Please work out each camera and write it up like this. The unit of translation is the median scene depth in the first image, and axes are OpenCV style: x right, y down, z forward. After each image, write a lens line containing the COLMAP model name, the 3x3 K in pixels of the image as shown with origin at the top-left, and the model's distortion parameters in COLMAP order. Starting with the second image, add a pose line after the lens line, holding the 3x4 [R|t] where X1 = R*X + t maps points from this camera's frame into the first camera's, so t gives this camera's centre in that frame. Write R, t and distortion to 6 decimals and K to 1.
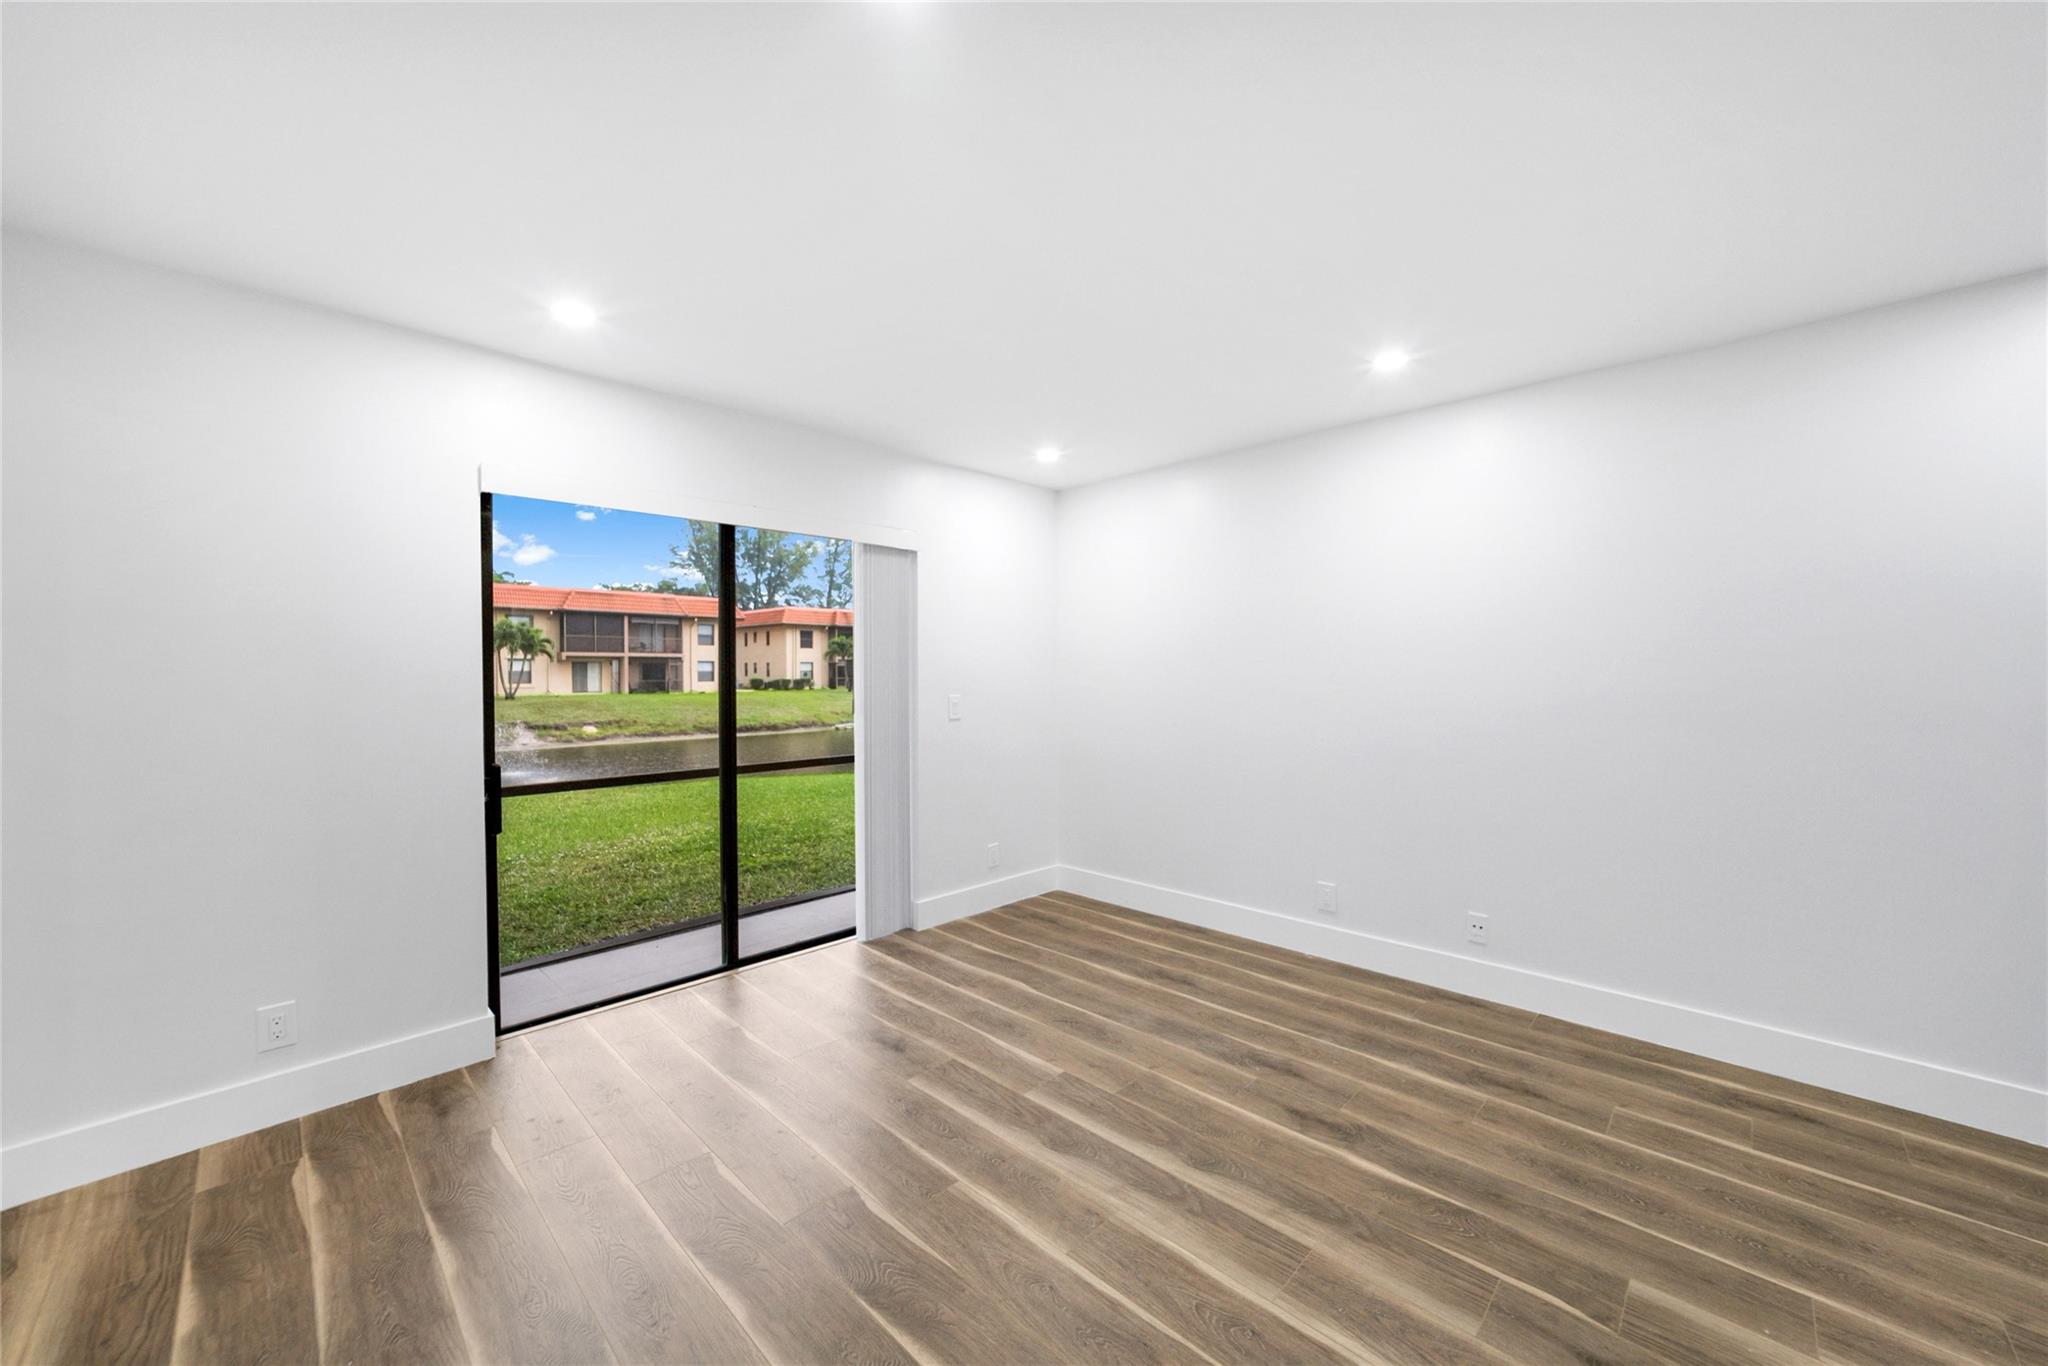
lens RADIAL K [[758.2, 0, 1022.6], [0, 758.2, 685.1], [0, 0, 1]] dist [-0.022409, 0.005868]
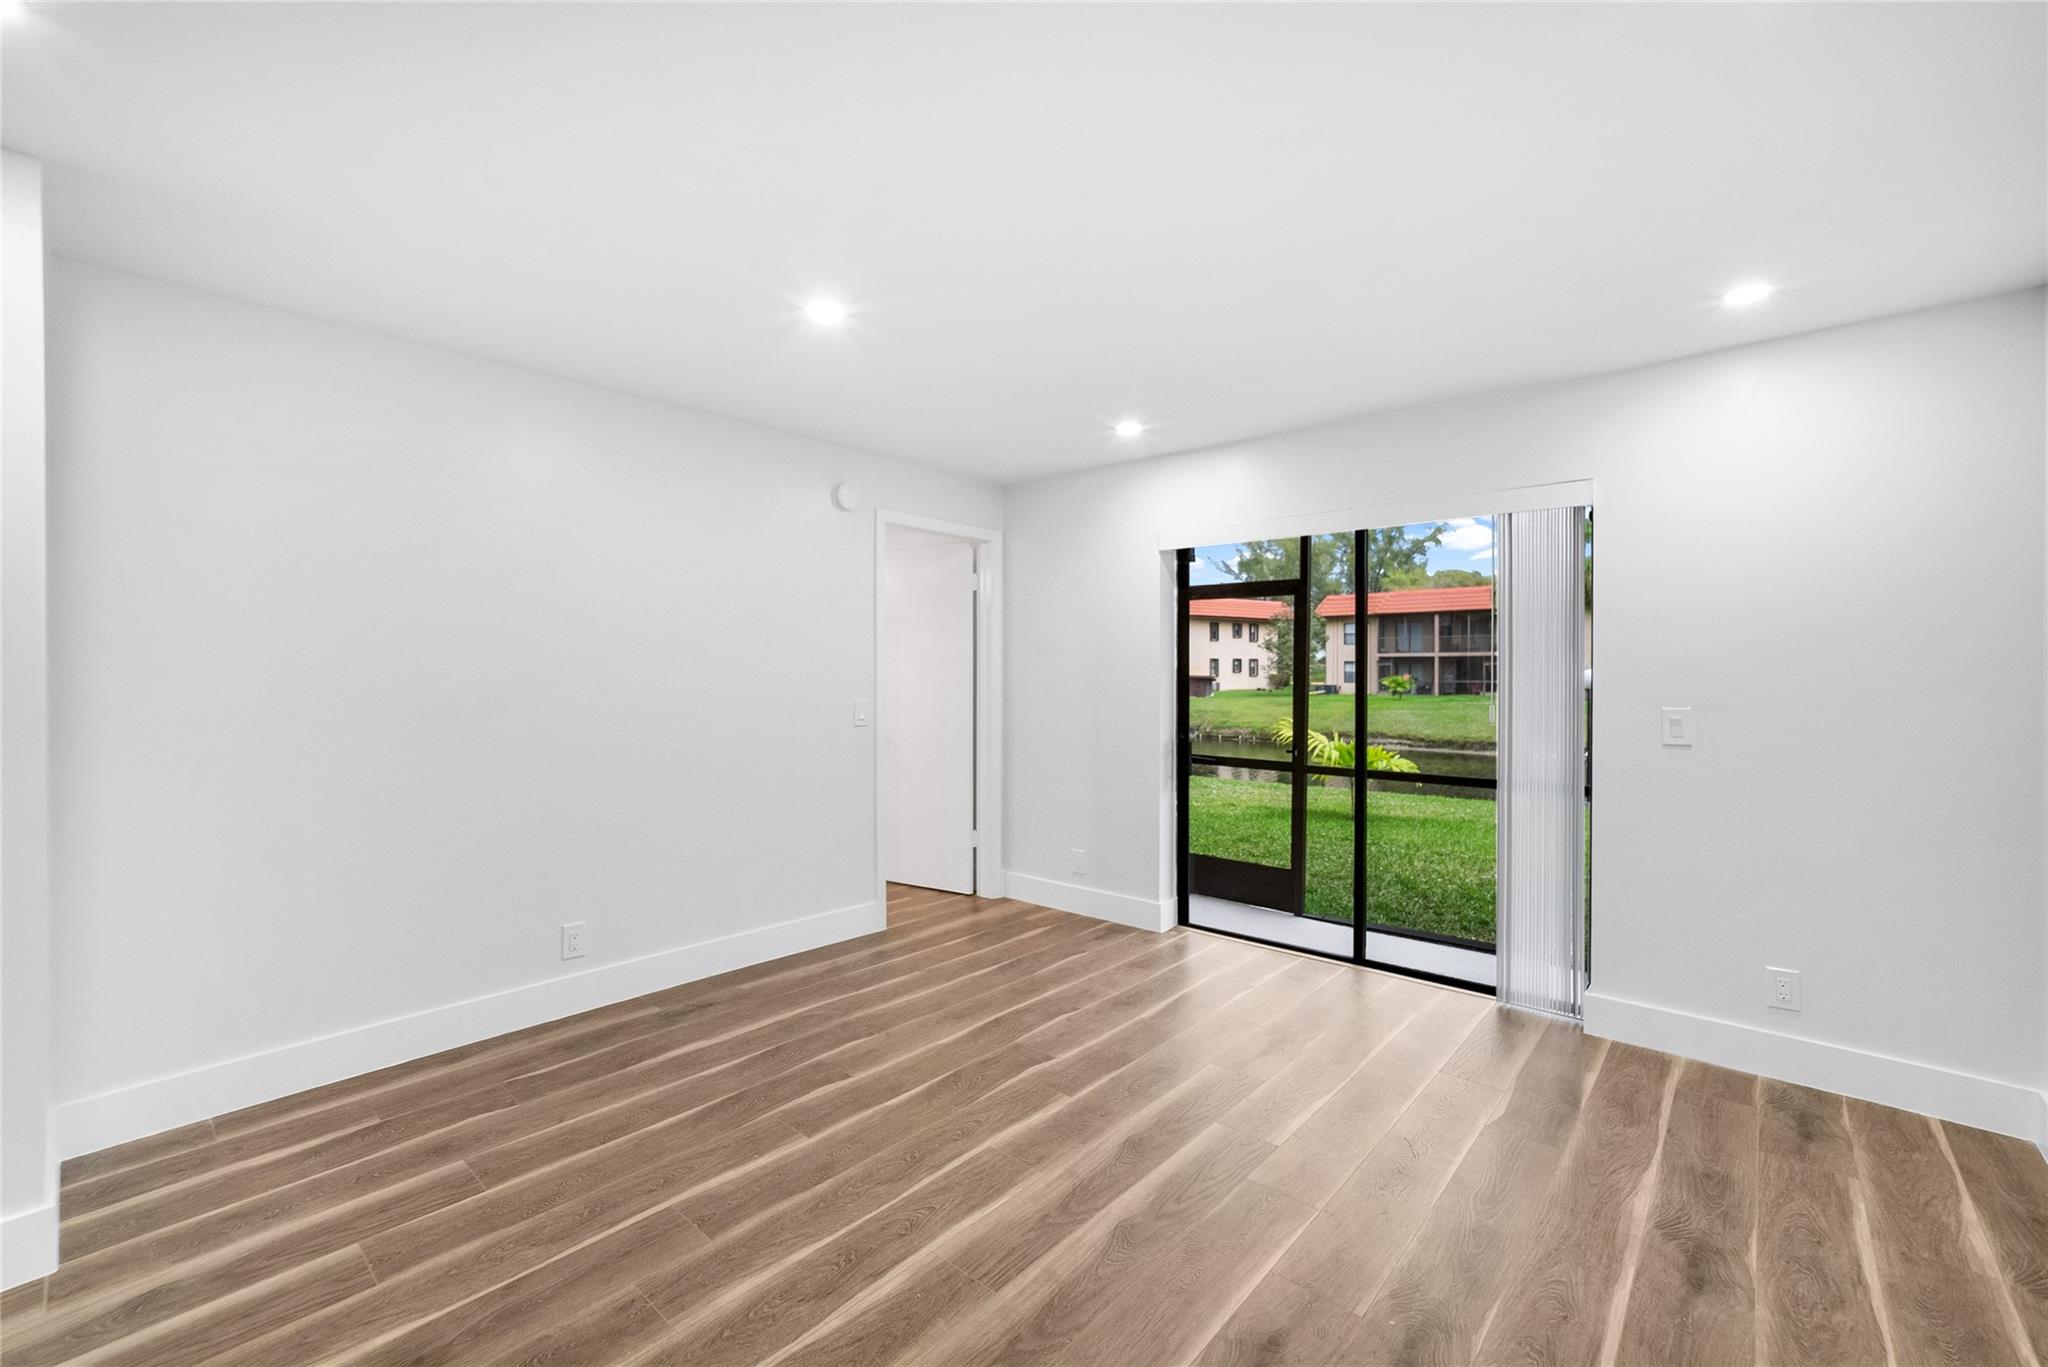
lens RADIAL K [[837.3, 0, 1020.5], [0, 837.3, 647.1], [0, 0, 1]] dist [-0.016873, 0.006182]
pose [[0.054392, -0.028405, -0.998116, 1.047495], [-0.016973, 0.999425, -0.029367, -0.013436], [0.998375, 0.018538, 0.053879, 0.696707]]
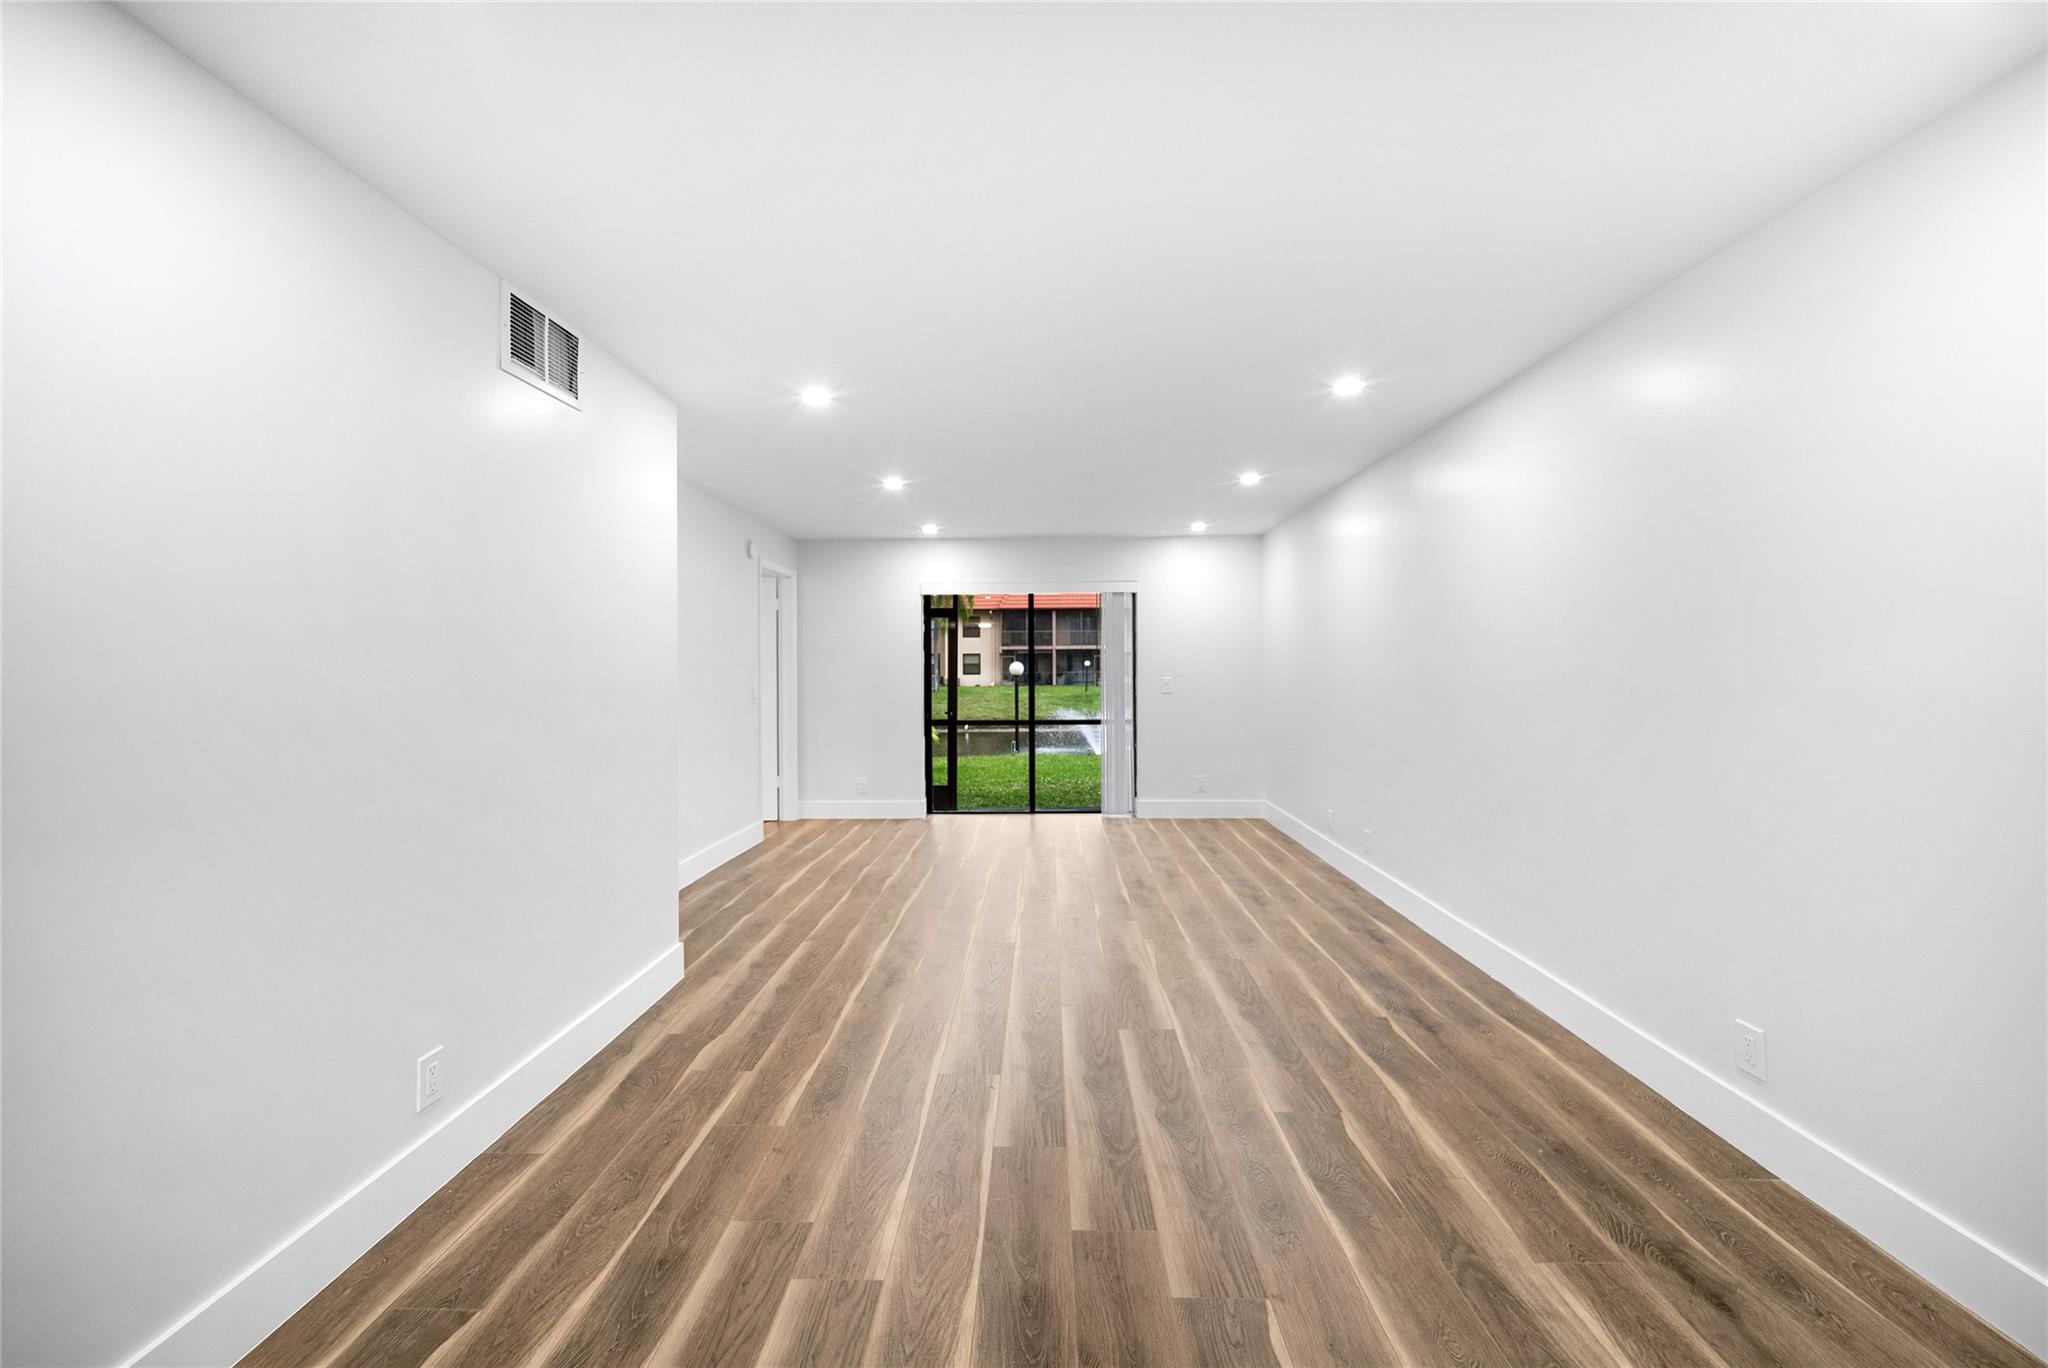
lens RADIAL K [[837.3, 0, 997.4], [0, 837.3, 672.5], [0, 0, 1]] dist [-0.016873, 0.006182]
pose [[0.665908, 0.002734, -0.746029, 1.700410], [-0.005454, 0.999984, -0.001203, 0.015943], [0.746014, 0.004870, 0.665912, -0.733292]]
